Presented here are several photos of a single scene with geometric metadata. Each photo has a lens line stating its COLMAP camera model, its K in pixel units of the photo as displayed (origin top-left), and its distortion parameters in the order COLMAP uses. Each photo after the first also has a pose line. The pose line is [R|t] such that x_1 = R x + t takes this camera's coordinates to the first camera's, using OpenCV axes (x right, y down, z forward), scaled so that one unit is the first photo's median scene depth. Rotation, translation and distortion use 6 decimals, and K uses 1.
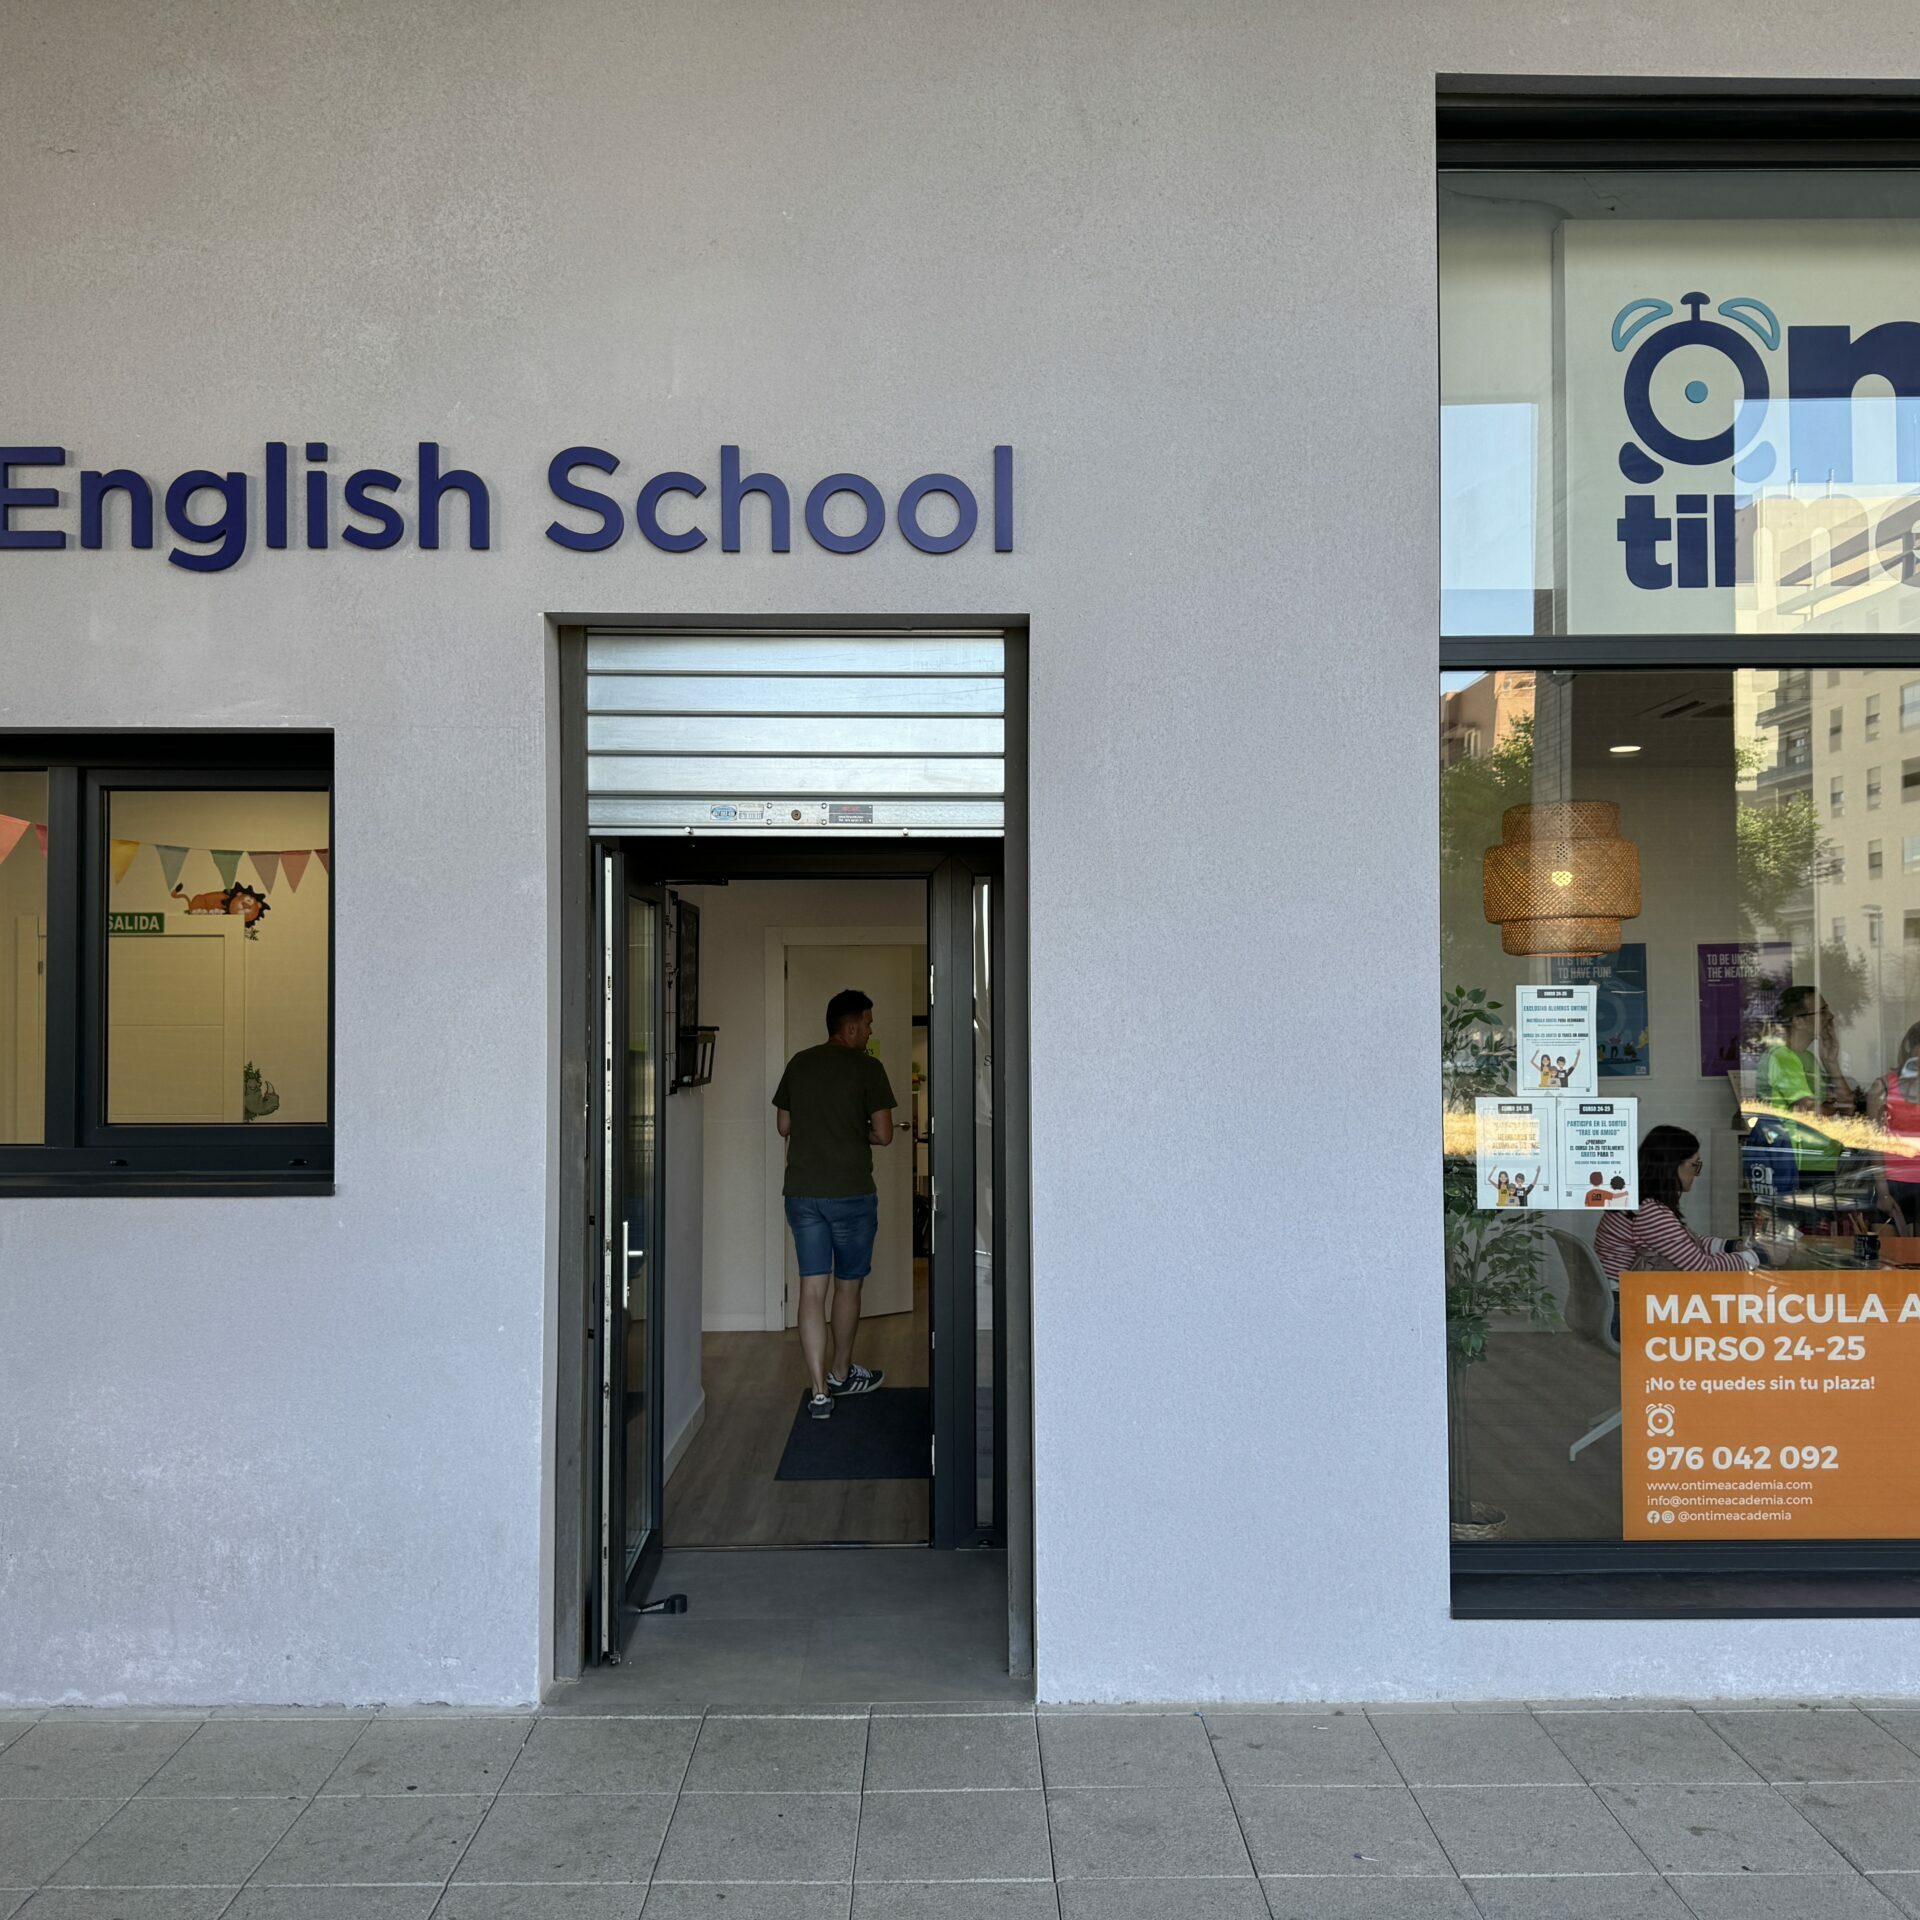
lens RADIAL K [[1767.8, 0, 967.8], [0, 1767.8, 955.6], [0, 0, 1]] dist [0.087979, -0.151141]
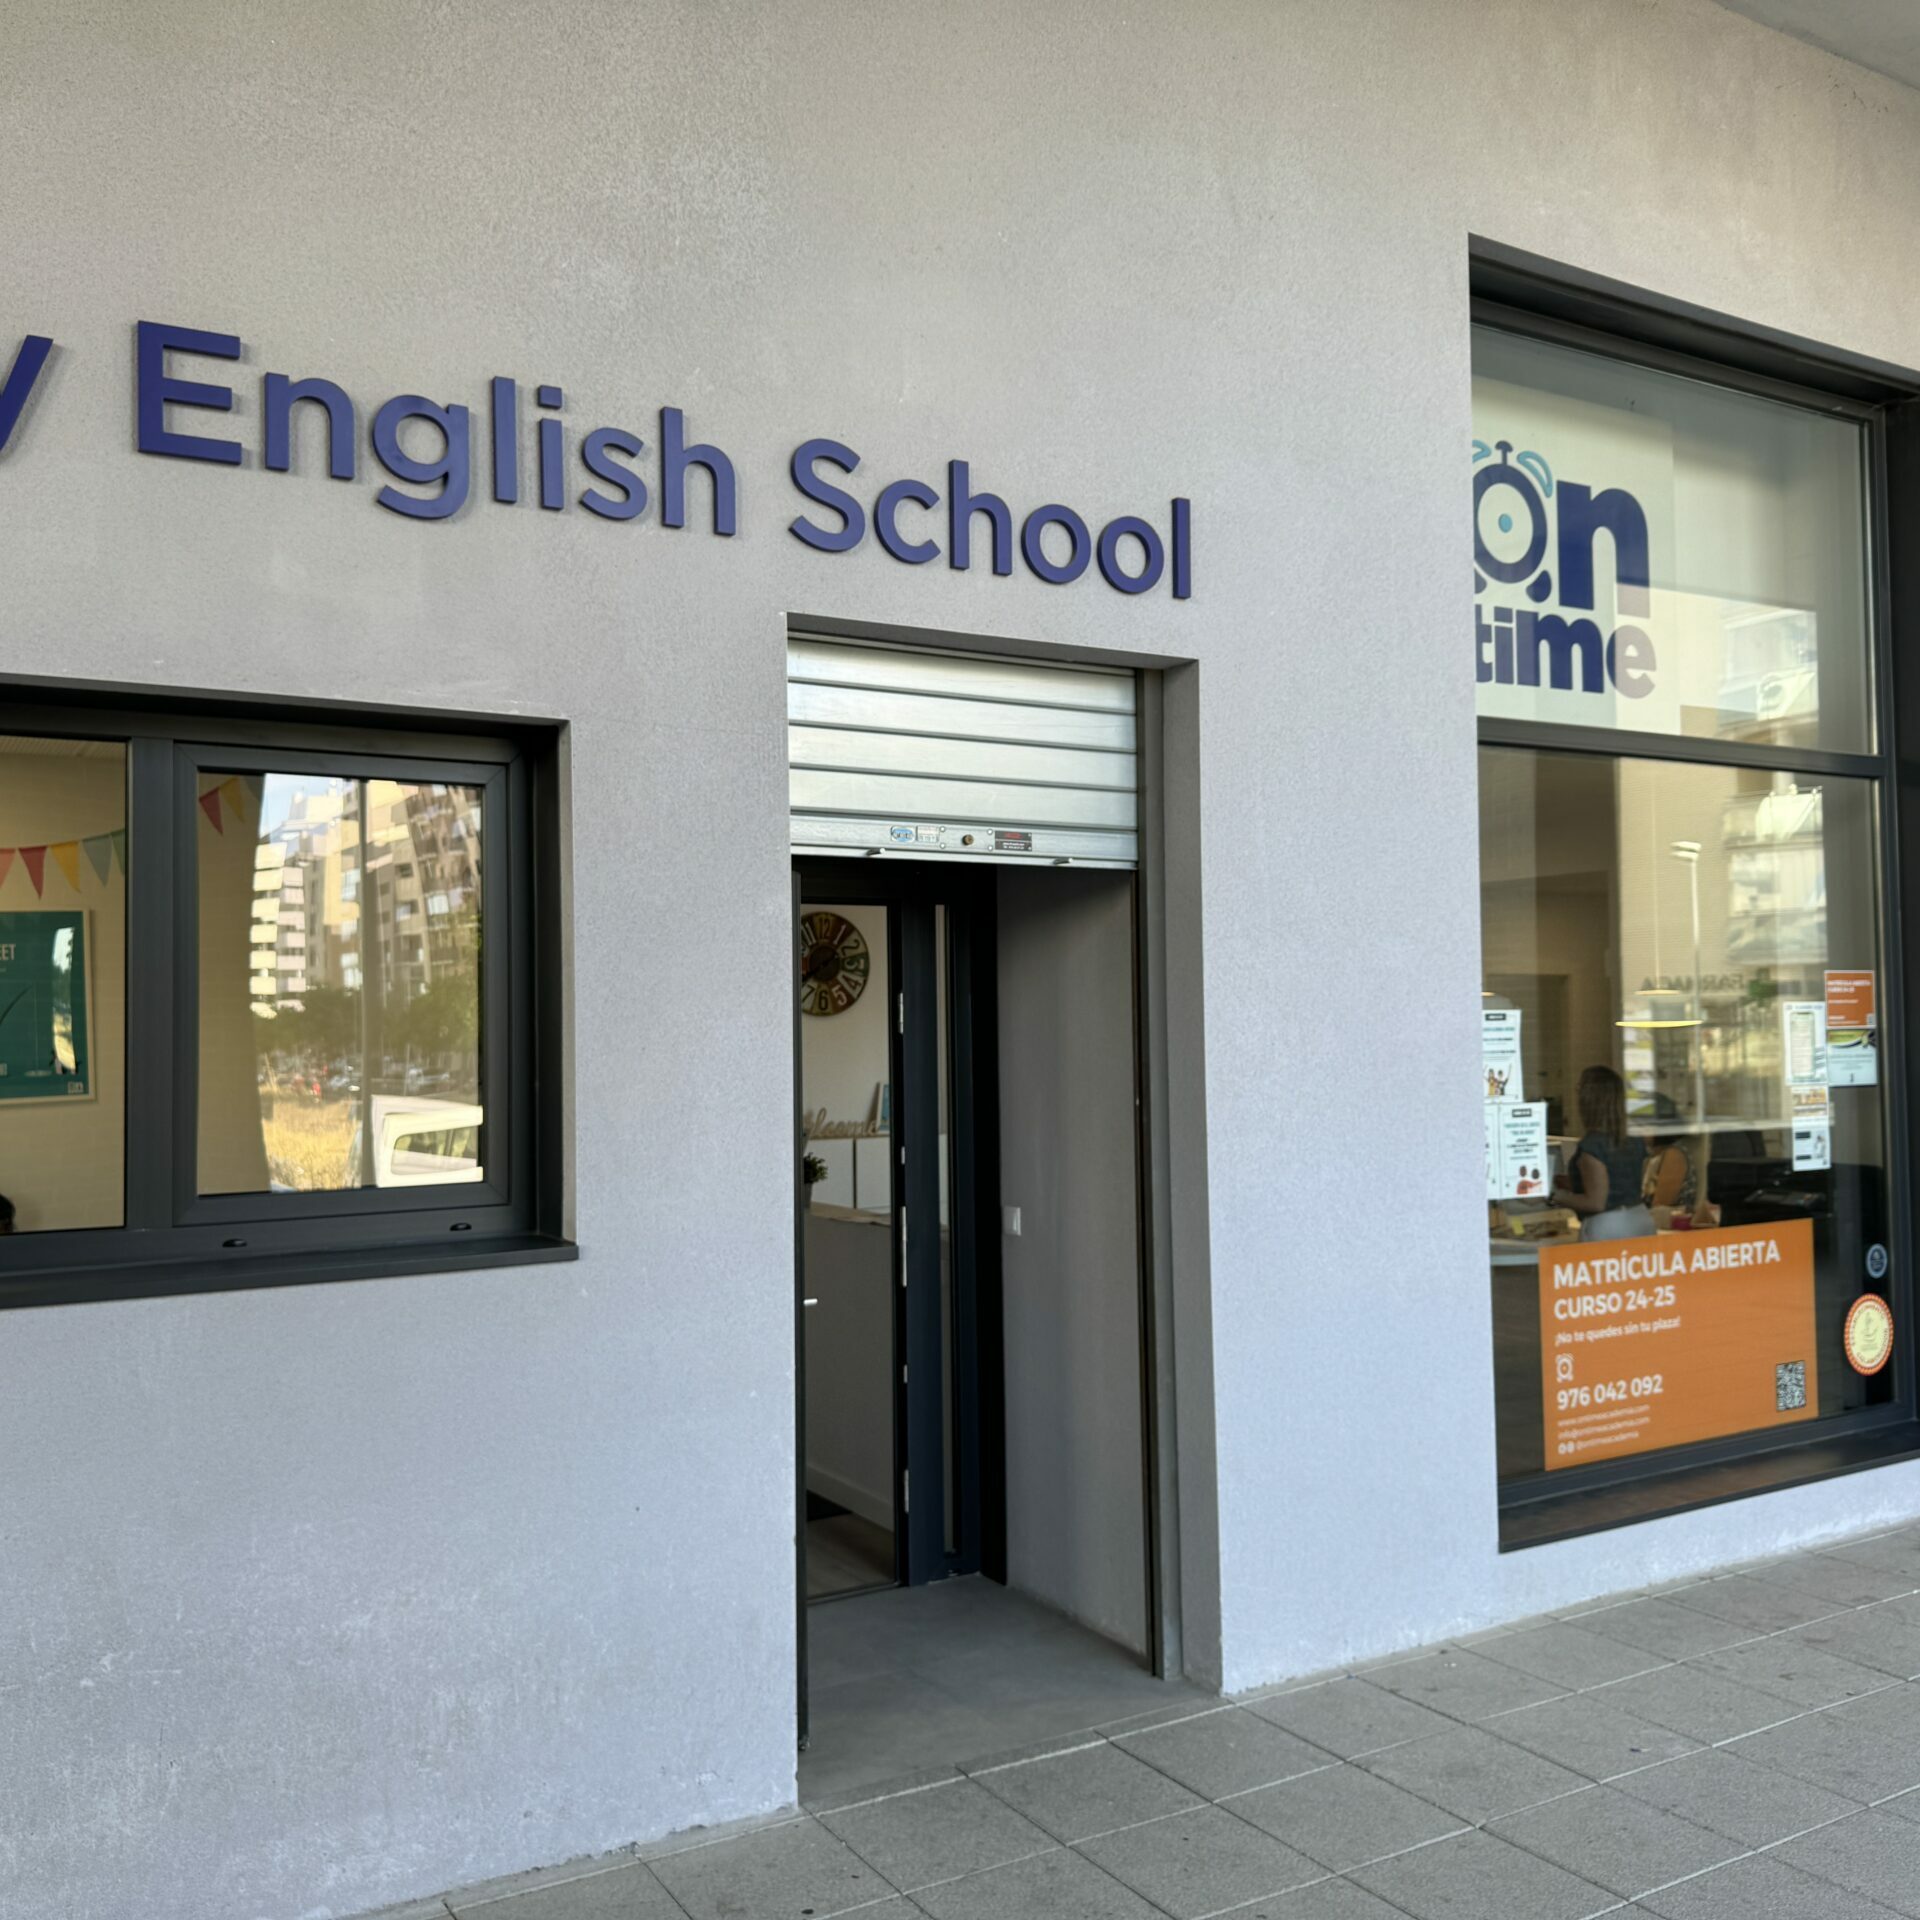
lens RADIAL K [[1779.3, 0, 960.0], [0, 1779.3, 960.0], [0, 0, 1]] dist [0.110880, -0.204259]
pose [[0.864836, 0.008743, 0.501978, -0.624498], [-0.001076, 0.999878, -0.015561, 0.002439], [-0.502053, 0.012918, 0.864741, 0.154376]]
